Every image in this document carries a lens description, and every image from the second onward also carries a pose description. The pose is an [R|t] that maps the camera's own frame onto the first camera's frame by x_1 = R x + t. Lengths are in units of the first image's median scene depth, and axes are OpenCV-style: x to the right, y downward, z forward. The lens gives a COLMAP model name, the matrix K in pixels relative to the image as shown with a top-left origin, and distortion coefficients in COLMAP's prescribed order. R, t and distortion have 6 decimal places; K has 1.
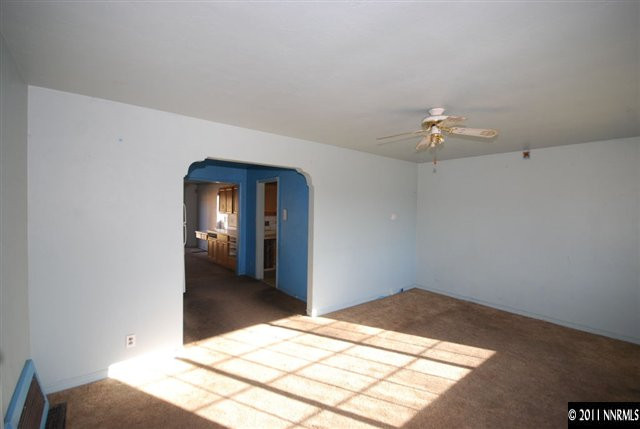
lens RADIAL K [[287.5, 0, 320.0], [0, 287.5, 214.5], [0, 0, 1]] dist [0.033518, 0.000066]
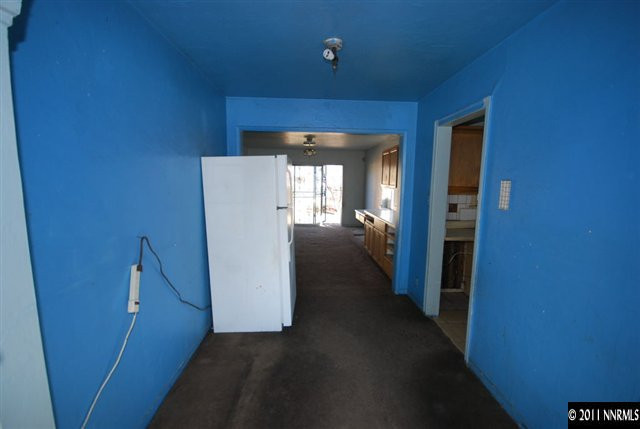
lens RADIAL K [[287.5, 0, 320.0], [0, 287.5, 214.5], [0, 0, 1]] dist [0.033518, 0.000066]
pose [[0.811608, 0.071368, -0.579826, -0.070618], [-0.018948, 0.995204, 0.095973, -0.004202], [0.583895, -0.066906, 0.809068, 0.413493]]
